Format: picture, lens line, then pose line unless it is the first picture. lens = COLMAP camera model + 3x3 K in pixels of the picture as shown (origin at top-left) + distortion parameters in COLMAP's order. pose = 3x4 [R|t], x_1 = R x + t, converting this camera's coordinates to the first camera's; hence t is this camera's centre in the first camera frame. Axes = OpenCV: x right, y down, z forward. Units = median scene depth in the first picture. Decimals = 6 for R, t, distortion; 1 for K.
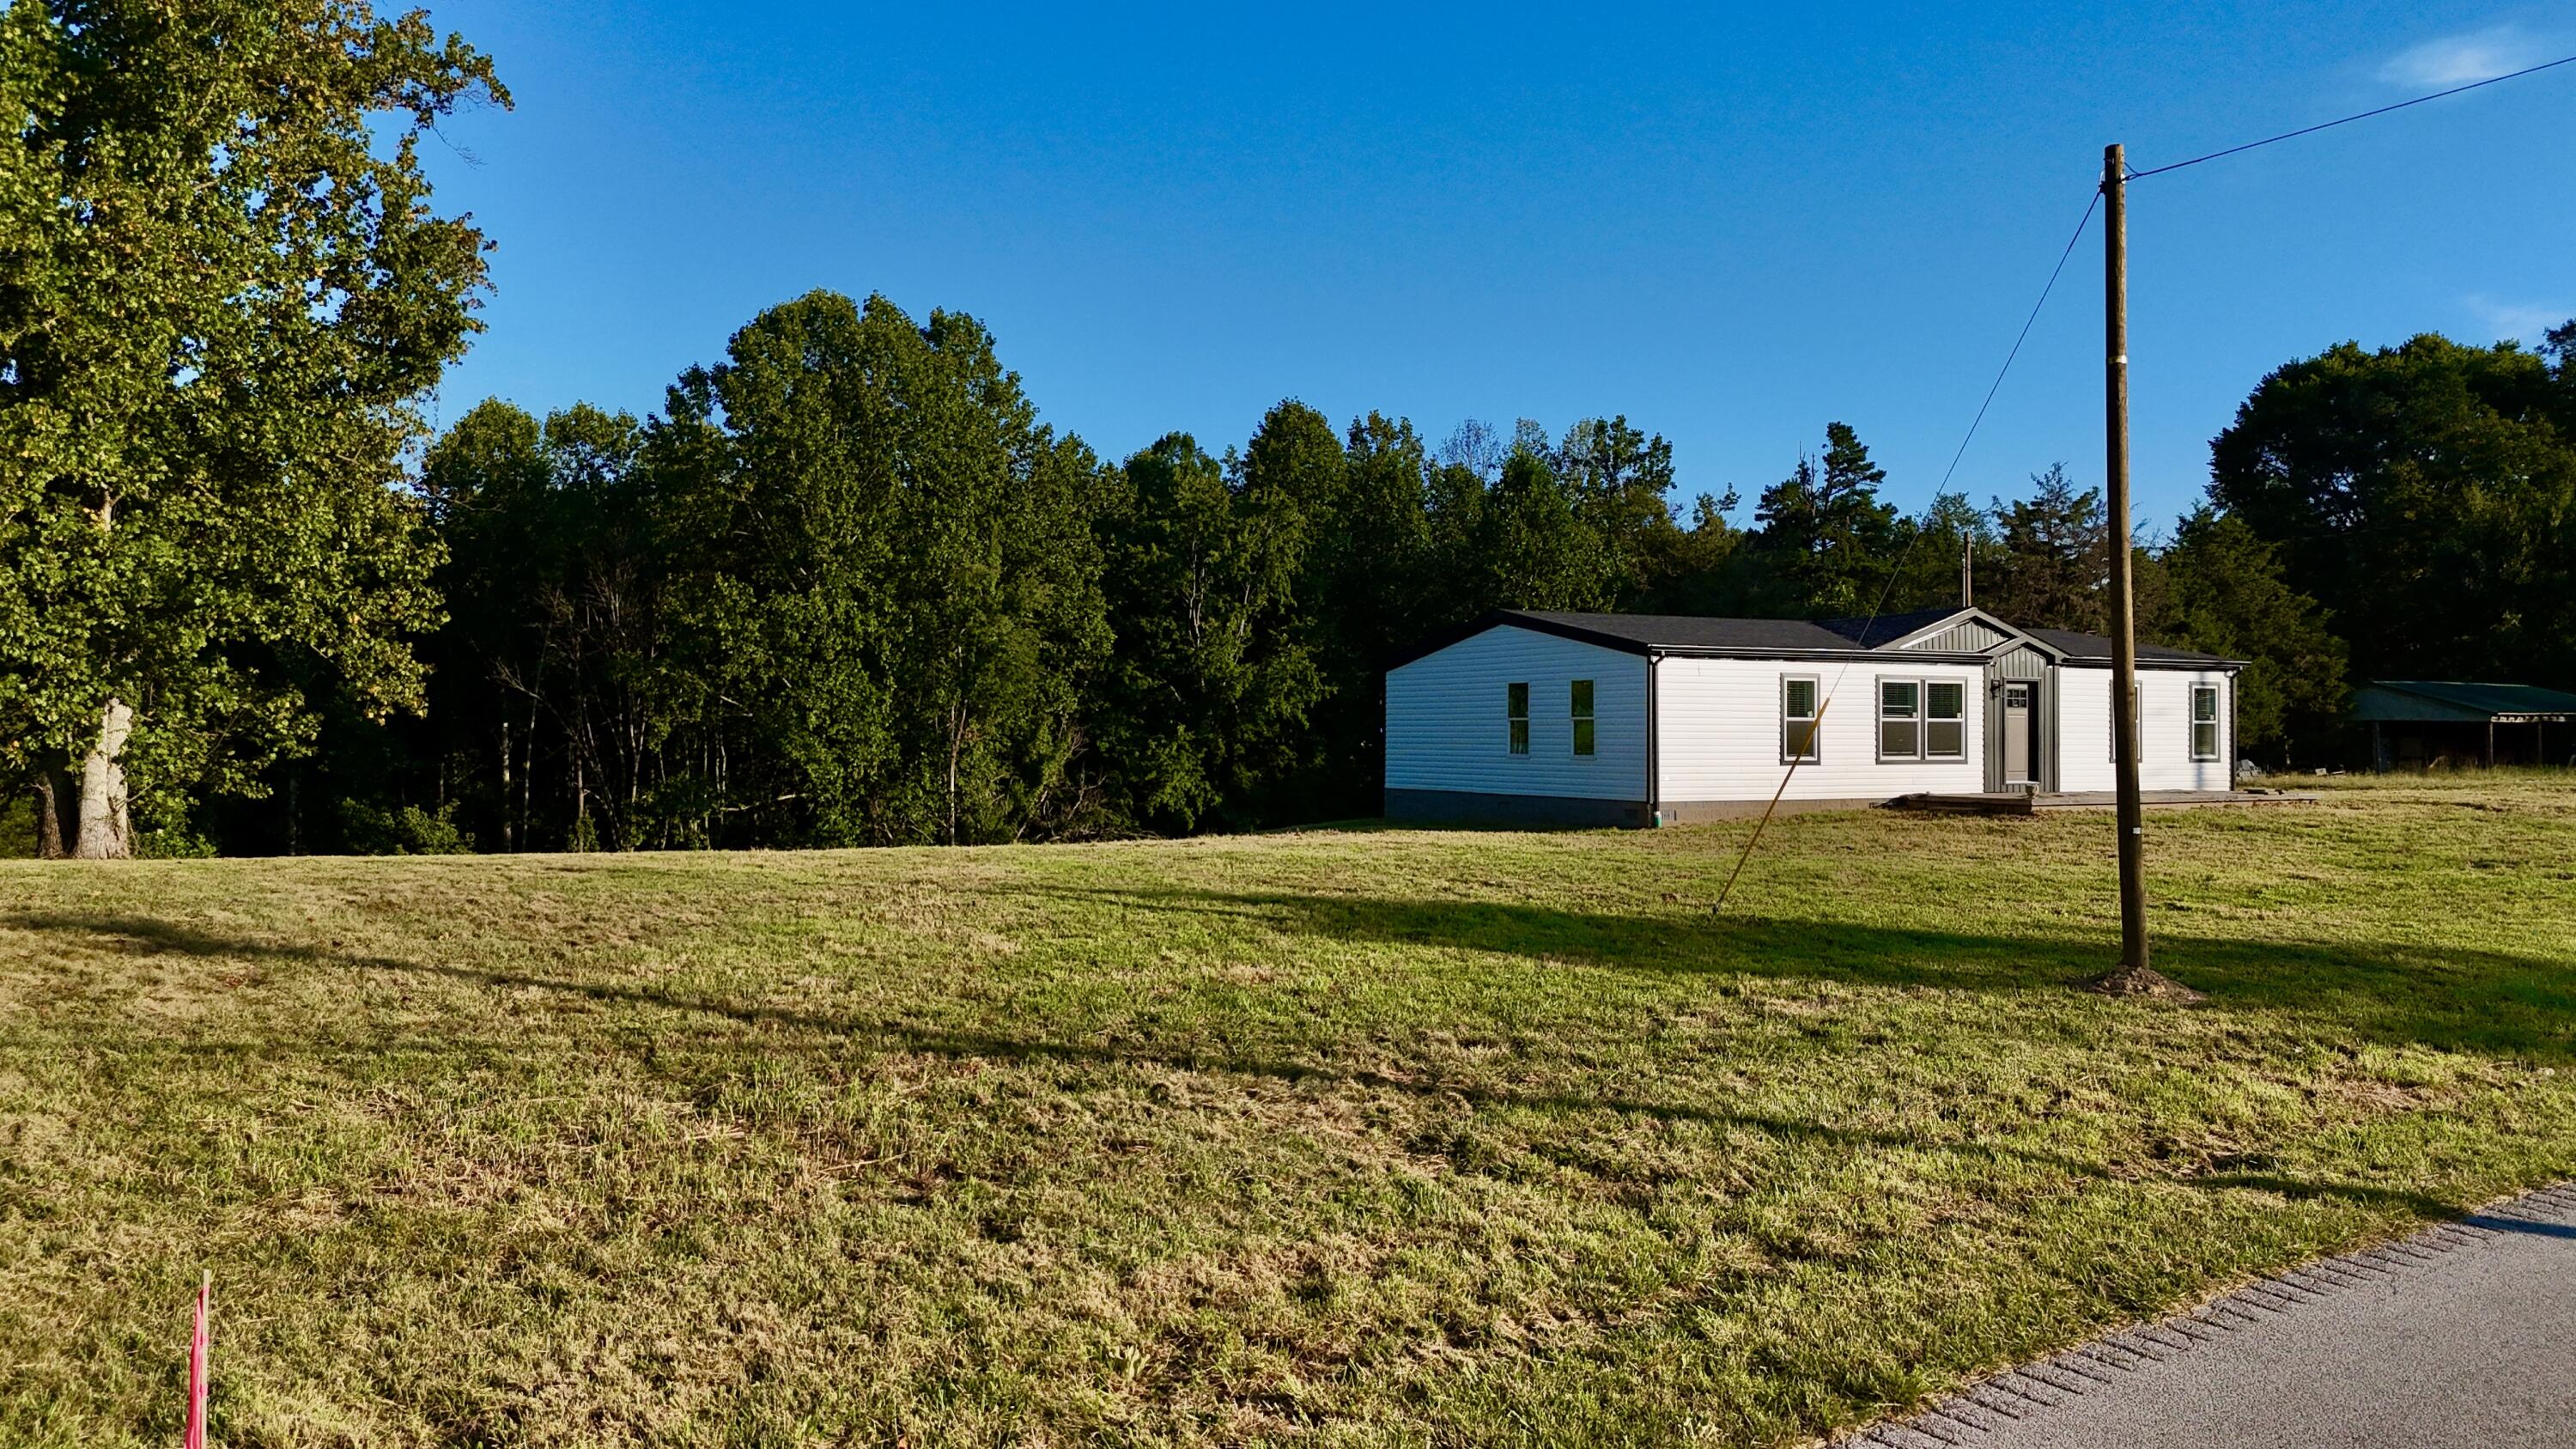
lens RADIAL K [[1910.1, 0, 1288.0], [0, 1910.1, 724.5], [0, 0, 1]] dist [0.059578, -0.008290]
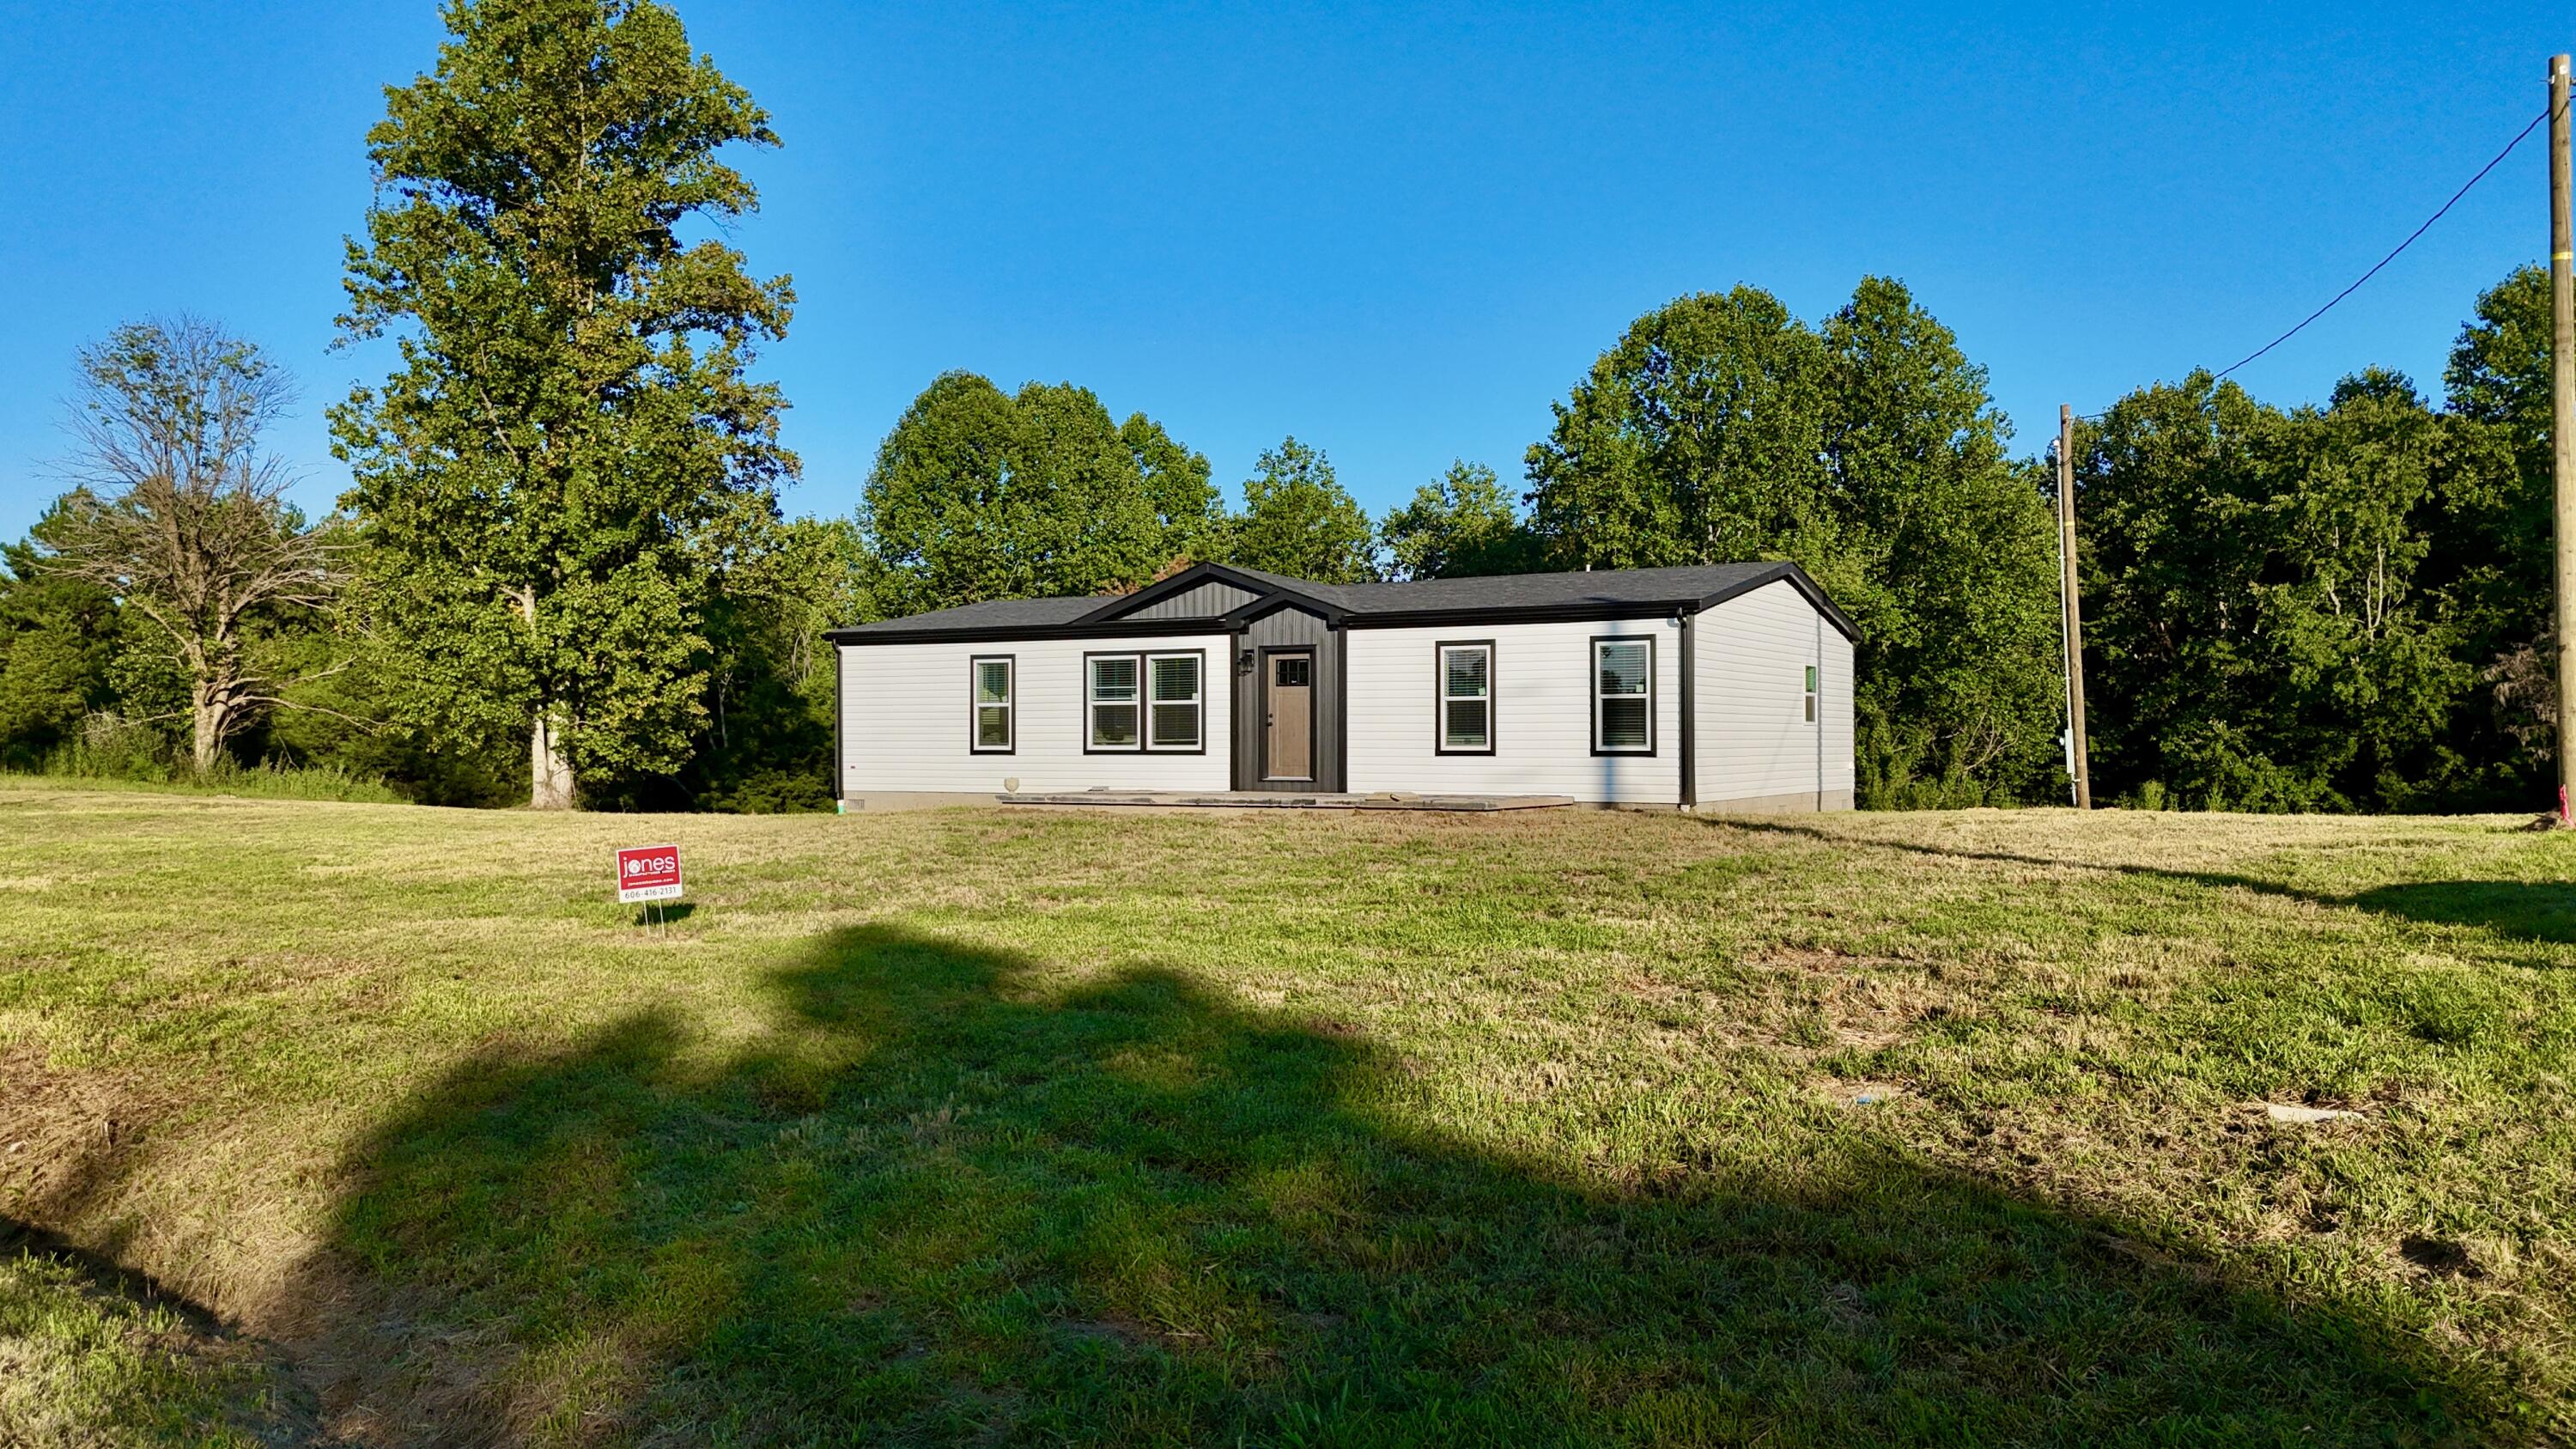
lens RADIAL K [[1910.1, 0, 1288.0], [0, 1910.1, 724.5], [0, 0, 1]] dist [0.059578, -0.008290]
pose [[0.579475, -0.010540, -0.814922, 1.049507], [0.012403, 0.999915, -0.004113, 0.011925], [0.814895, -0.007724, 0.579557, 0.566929]]
